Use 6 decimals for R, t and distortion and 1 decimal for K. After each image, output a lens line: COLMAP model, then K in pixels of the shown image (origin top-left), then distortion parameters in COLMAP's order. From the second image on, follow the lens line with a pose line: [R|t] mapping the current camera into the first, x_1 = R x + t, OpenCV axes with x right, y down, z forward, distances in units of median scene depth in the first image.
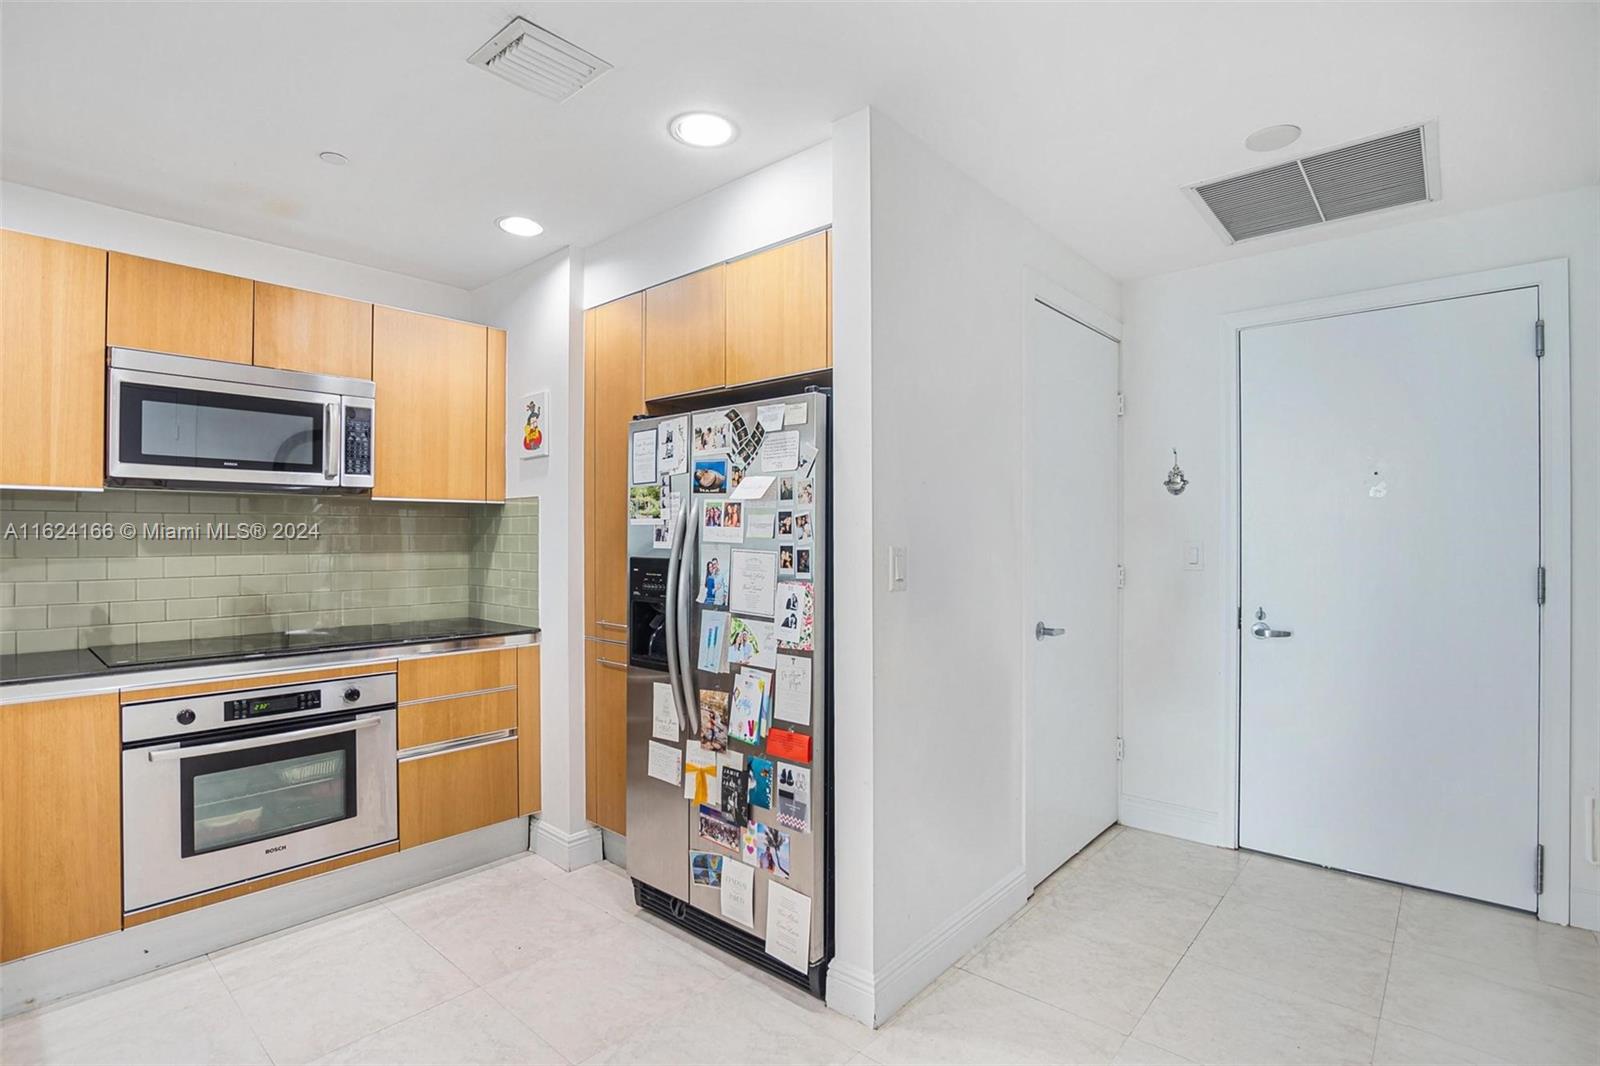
lens RADIAL K [[797.9, 0, 793.4], [0, 797.9, 539.9], [0, 0, 1]] dist [-0.016543, 0.000517]
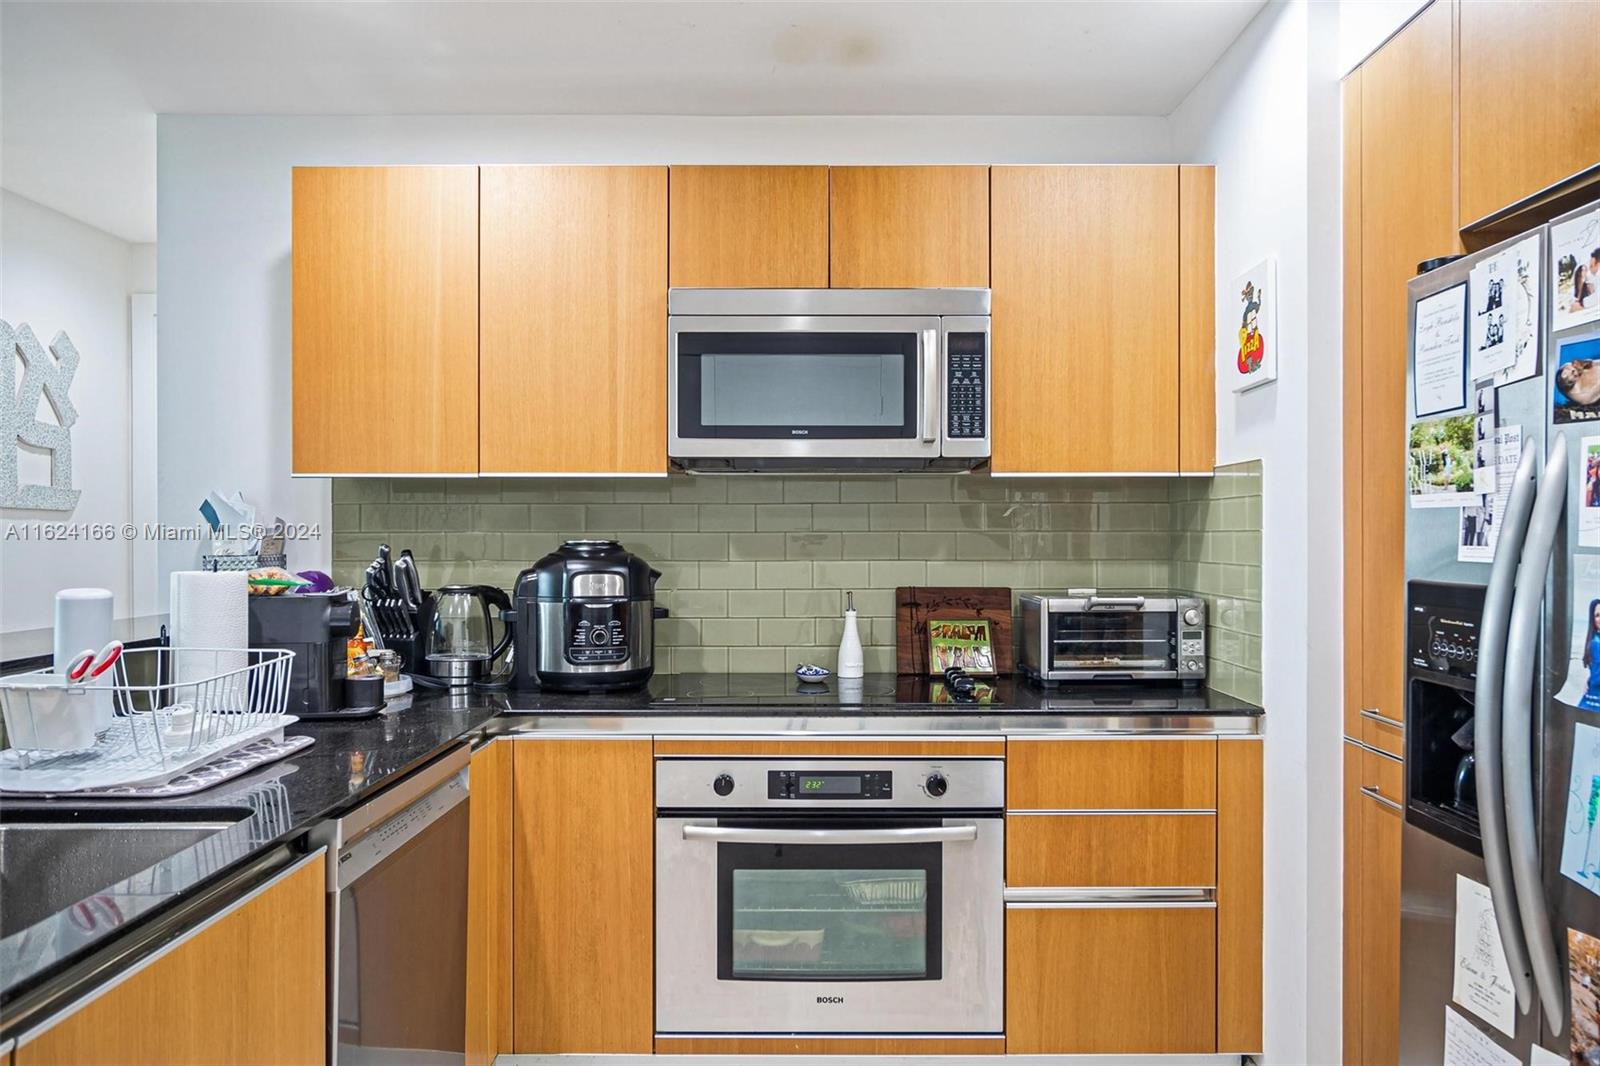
lens RADIAL K [[1123.6, 0, 796.7], [0, 1123.6, 538.7], [0, 0, 1]] dist [-0.007803, 0.004117]
pose [[0.670424, 0.001962, -0.741975, 0.033491], [-0.003576, 0.999993, -0.000586, -0.000305], [0.741969, 0.003046, 0.670427, 0.333075]]
